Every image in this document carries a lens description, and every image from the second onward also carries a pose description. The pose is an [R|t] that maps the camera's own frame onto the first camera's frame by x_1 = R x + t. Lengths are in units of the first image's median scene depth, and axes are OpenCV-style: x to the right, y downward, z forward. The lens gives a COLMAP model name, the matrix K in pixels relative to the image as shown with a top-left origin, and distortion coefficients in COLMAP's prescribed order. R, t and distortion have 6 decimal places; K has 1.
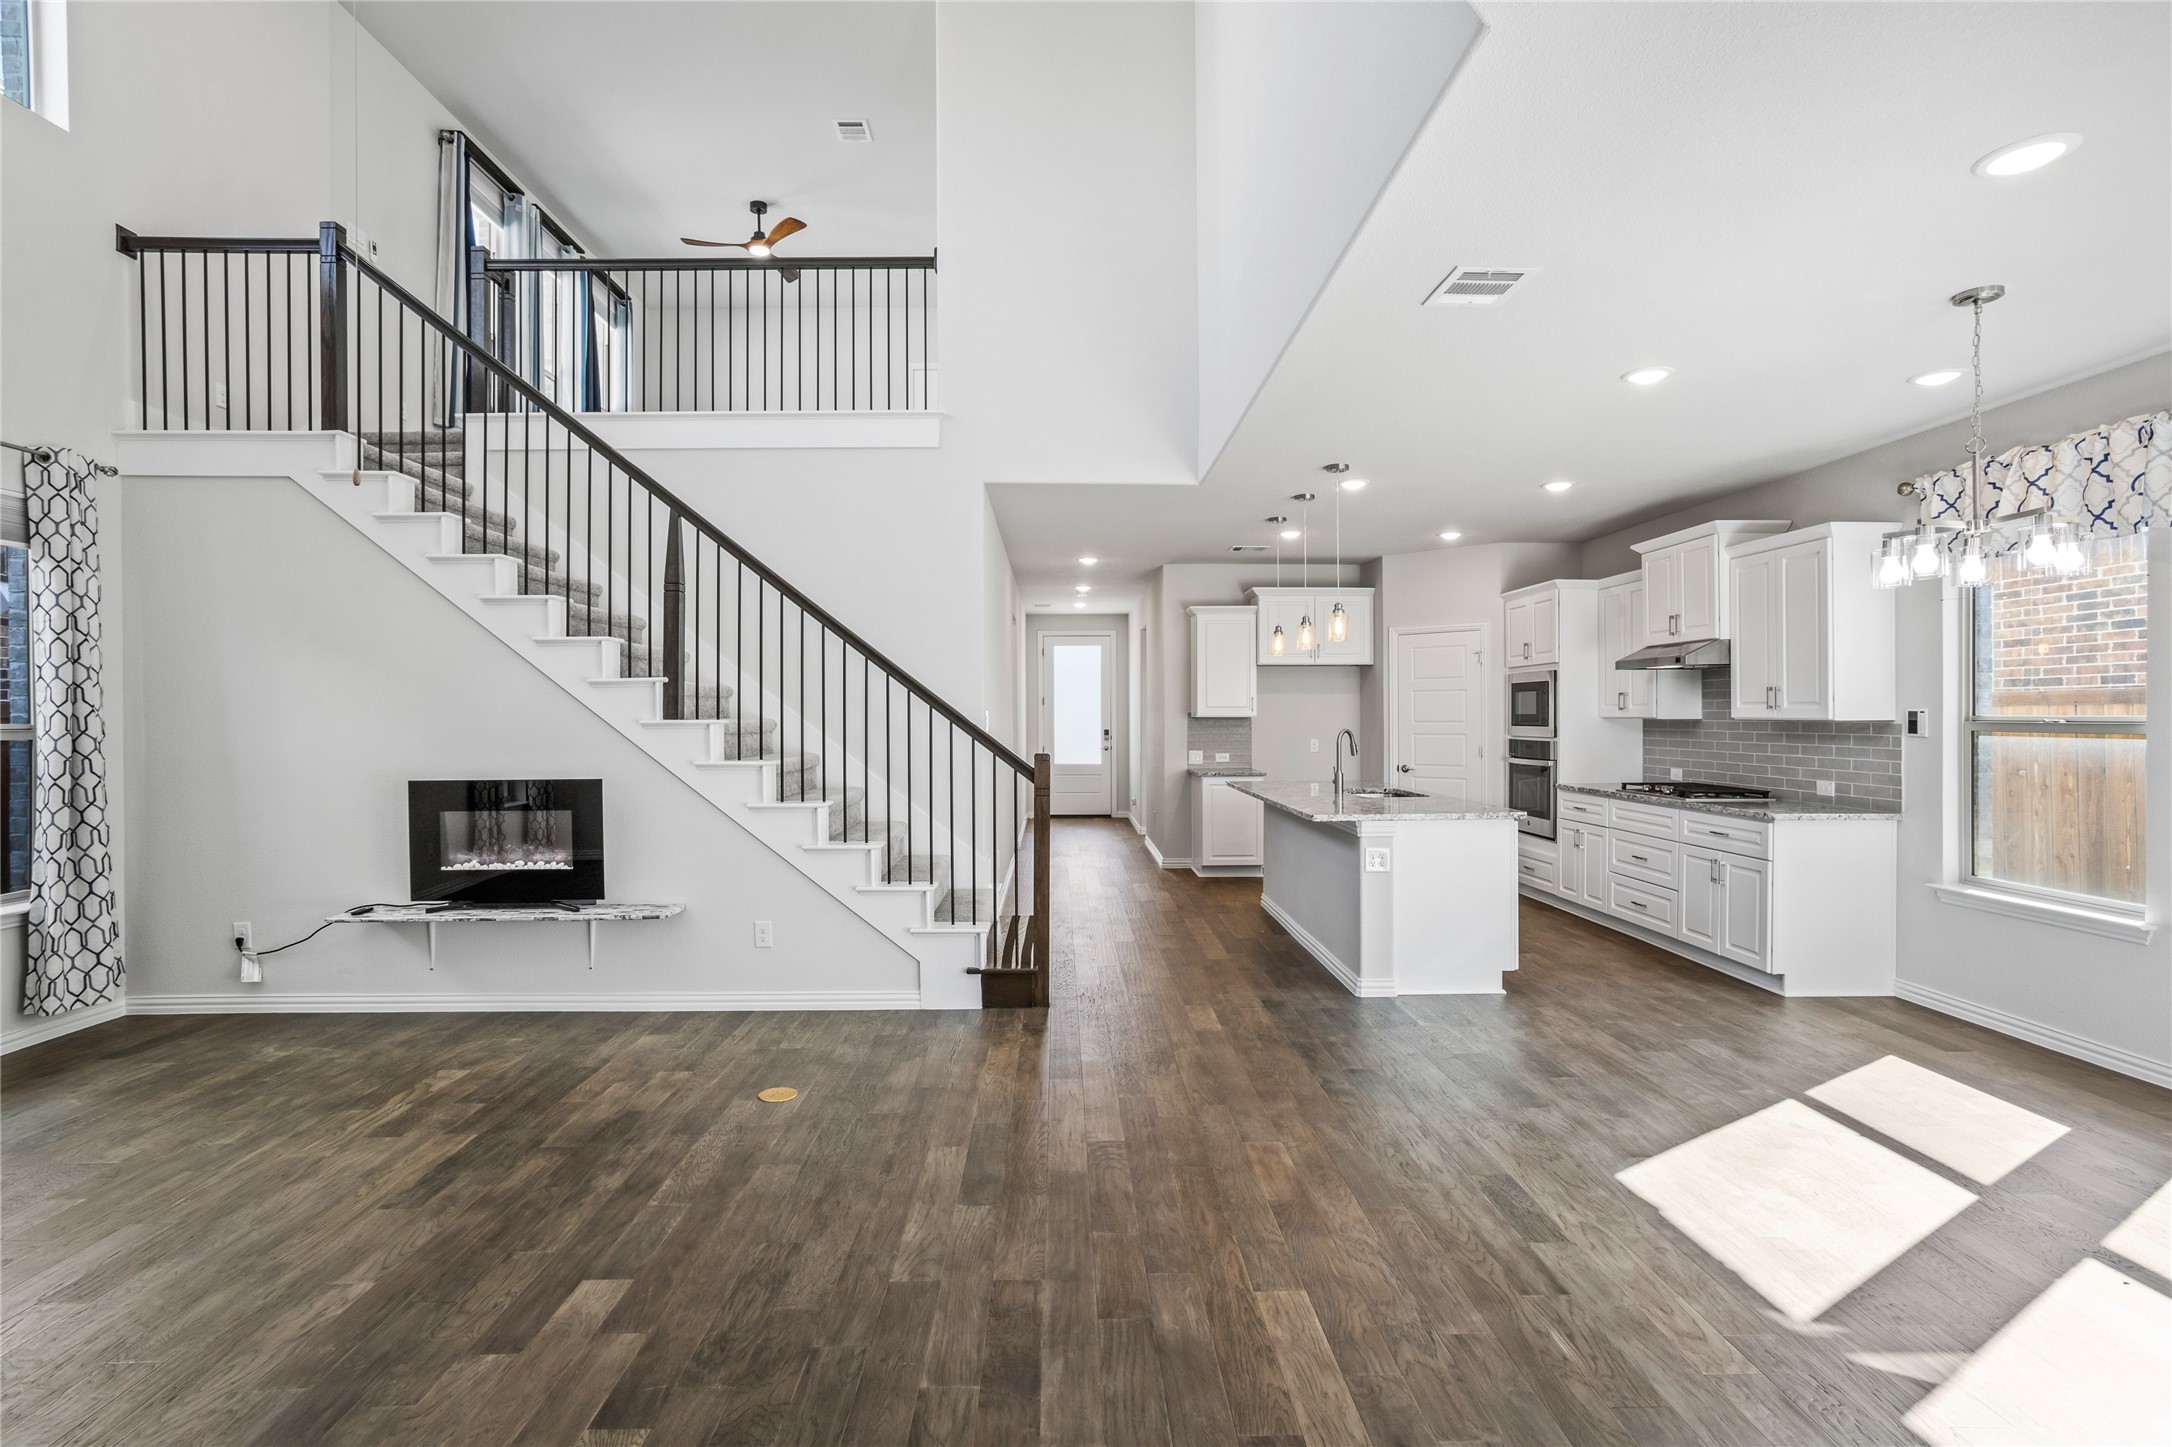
lens RADIAL K [[1037.9, 0, 1085.4], [0, 1037.9, 717.3], [0, 0, 1]] dist [-0.053141, 0.035978]
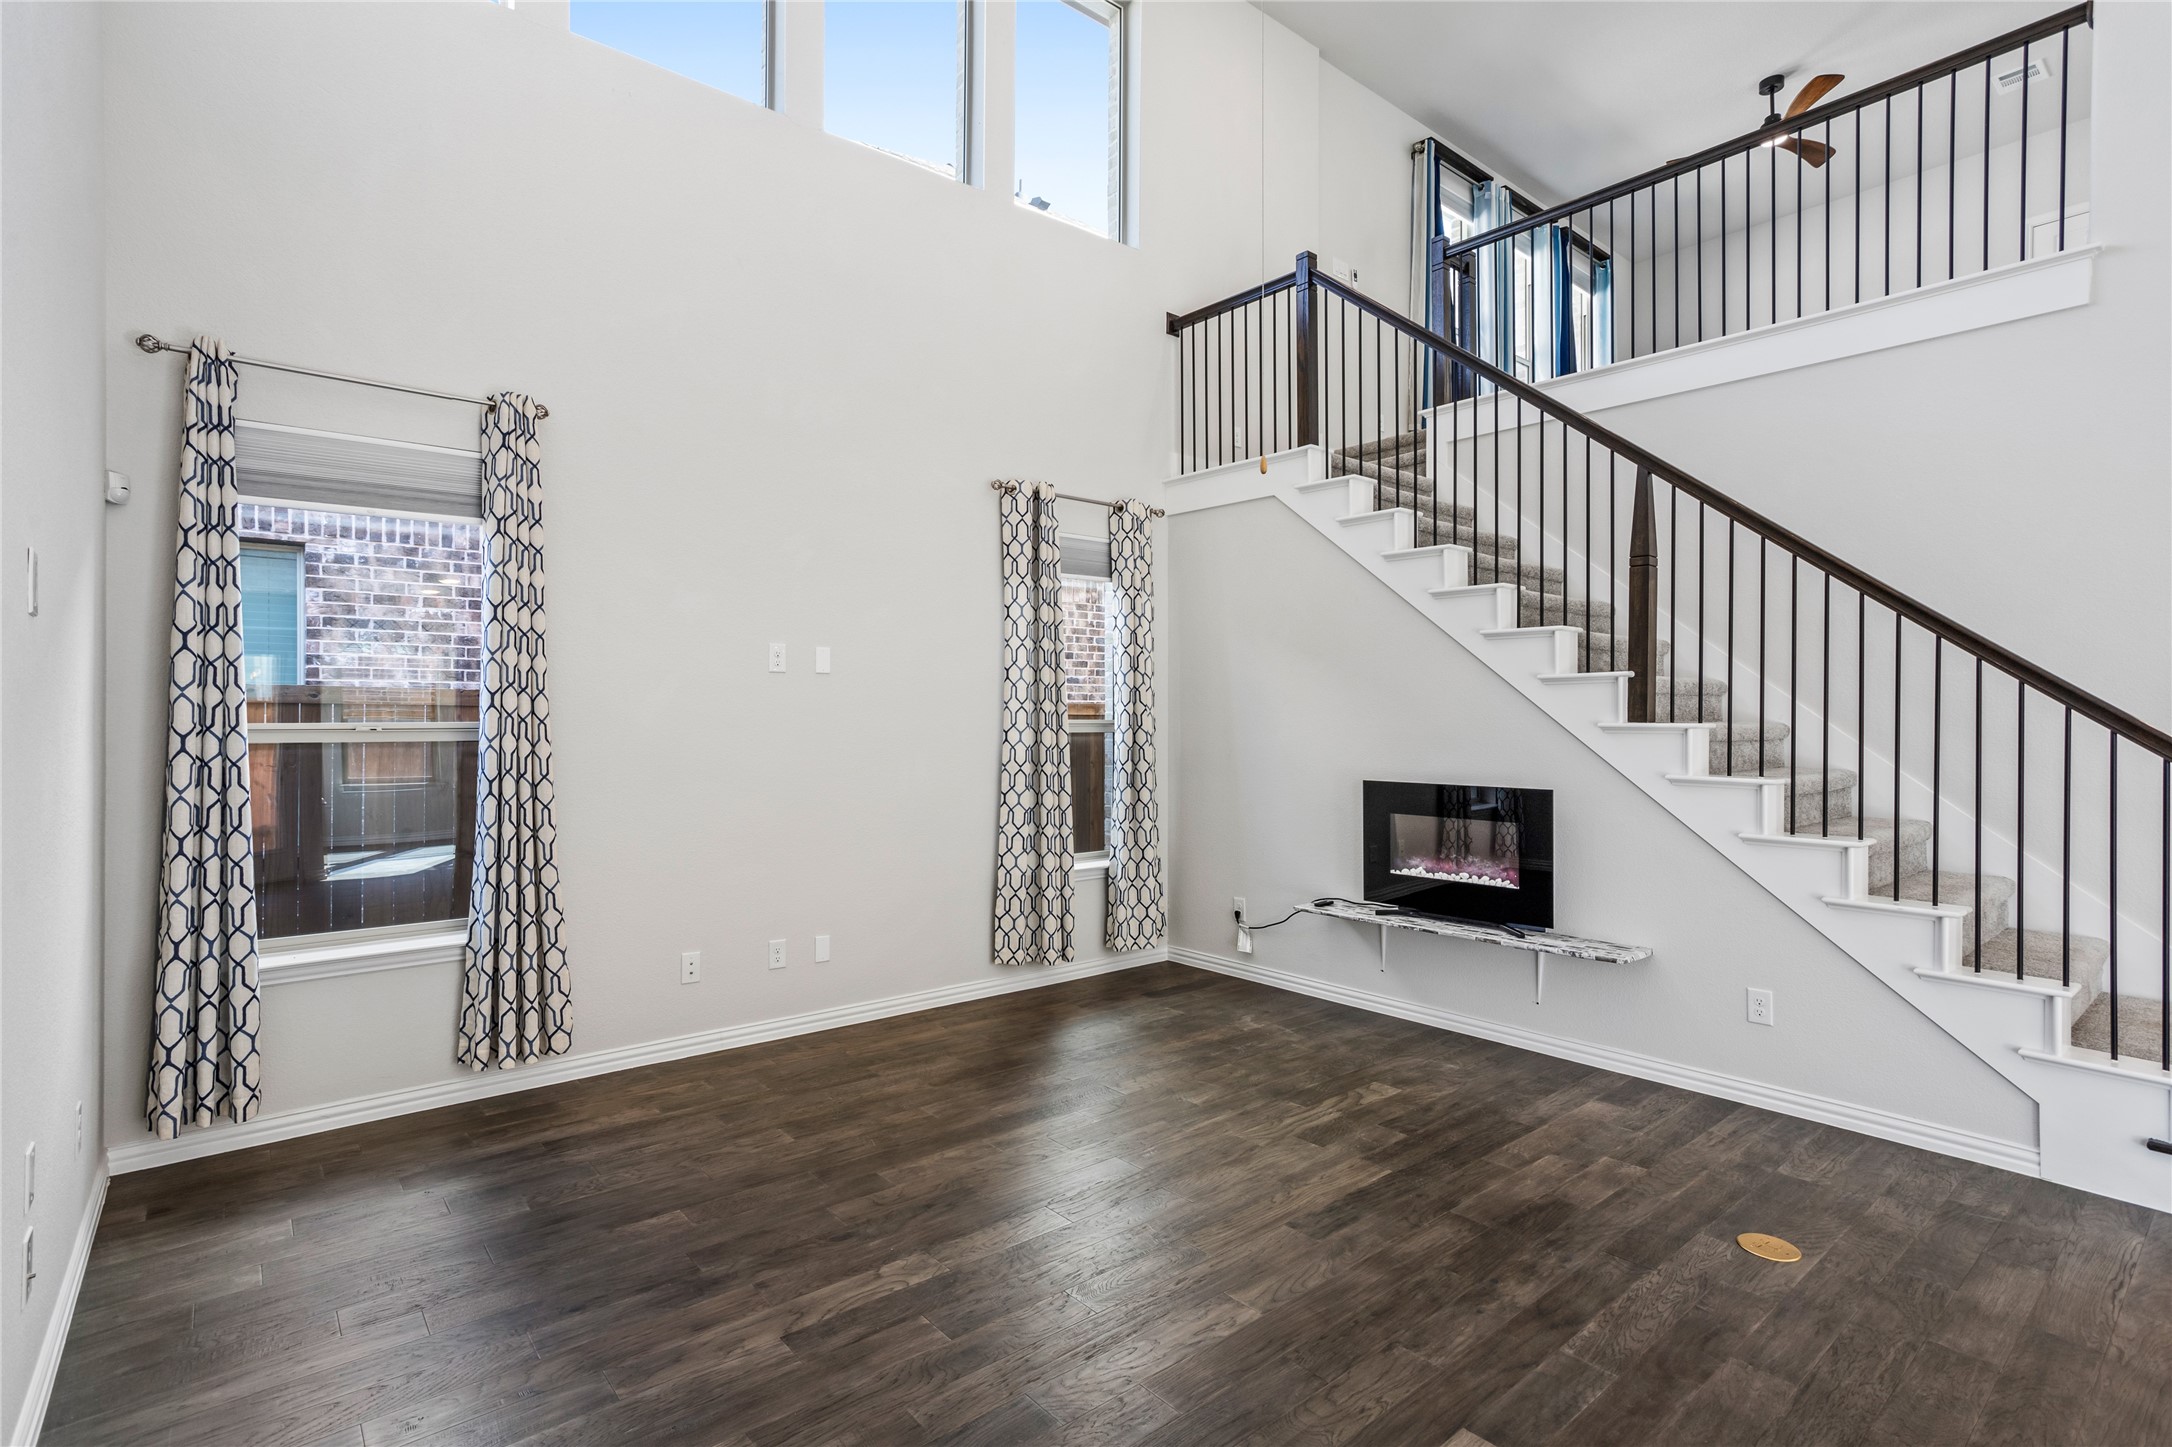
lens RADIAL K [[1037.9, 0, 1085.4], [0, 1037.9, 717.3], [0, 0, 1]] dist [-0.053141, 0.035978]
pose [[0.614760, 0.008016, -0.788674, -0.031128], [-0.008589, 0.999957, 0.003468, -0.000893], [0.788668, 0.004642, 0.614802, 0.164531]]
